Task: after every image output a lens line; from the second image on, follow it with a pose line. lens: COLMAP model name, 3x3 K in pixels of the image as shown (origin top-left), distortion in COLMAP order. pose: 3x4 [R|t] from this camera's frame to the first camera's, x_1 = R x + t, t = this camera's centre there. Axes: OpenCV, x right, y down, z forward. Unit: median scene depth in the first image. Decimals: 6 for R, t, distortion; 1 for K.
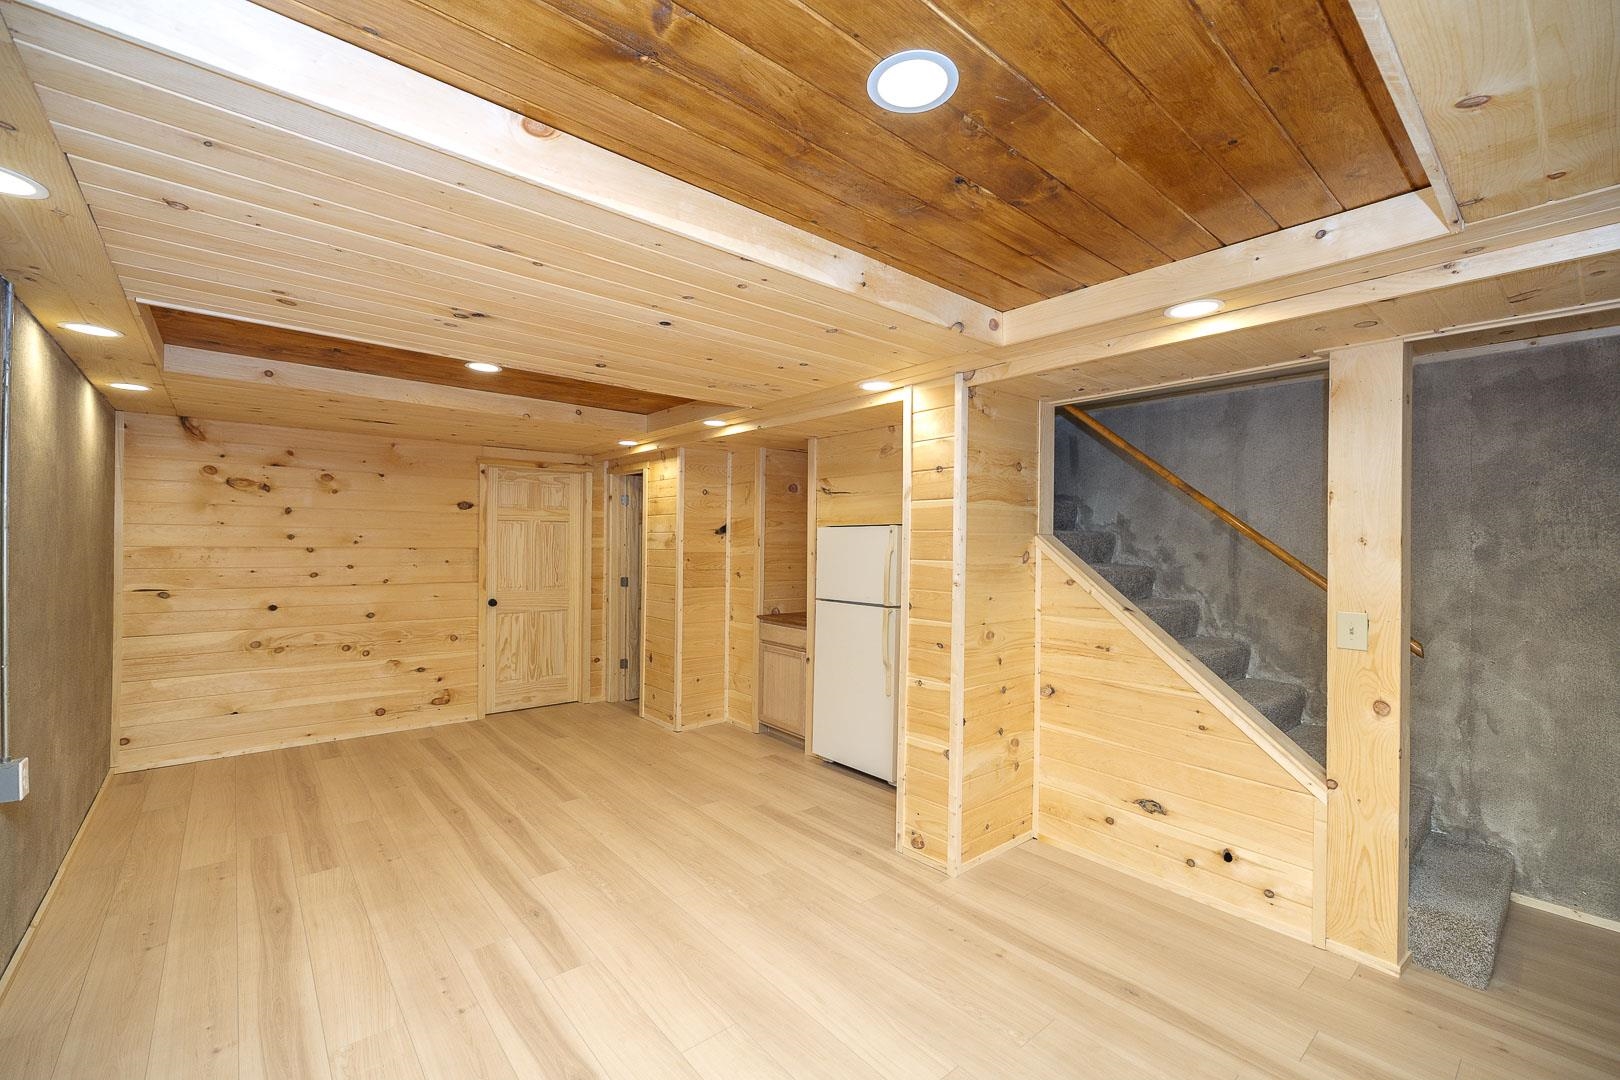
lens RADIAL K [[675.6, 0, 808.0], [0, 675.6, 542.1], [0, 0, 1]] dist [-0.002758, -0.000321]
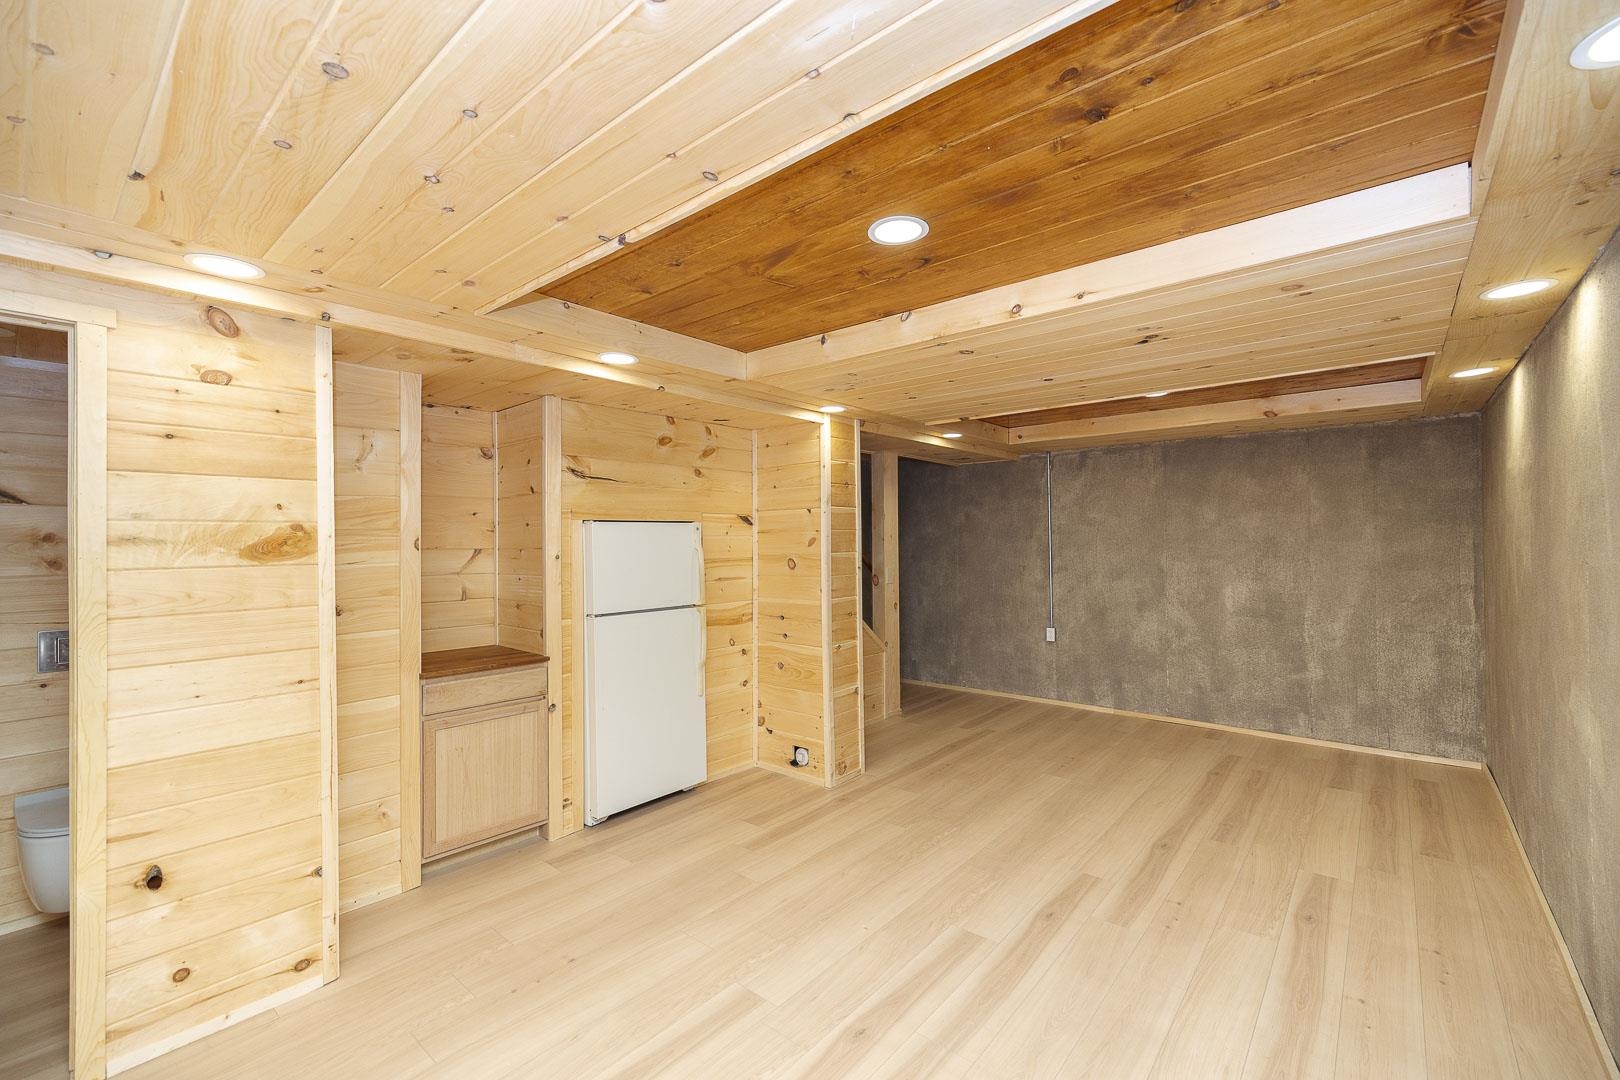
lens RADIAL K [[675.6, 0, 807.1], [0, 675.6, 537.4], [0, 0, 1]] dist [-0.002758, -0.000321]
pose [[-0.158766, 0.001132, 0.987316, -0.843326], [0.008278, 0.999966, 0.000185, -0.002079], [-0.987282, 0.008202, -0.158770, 0.961230]]
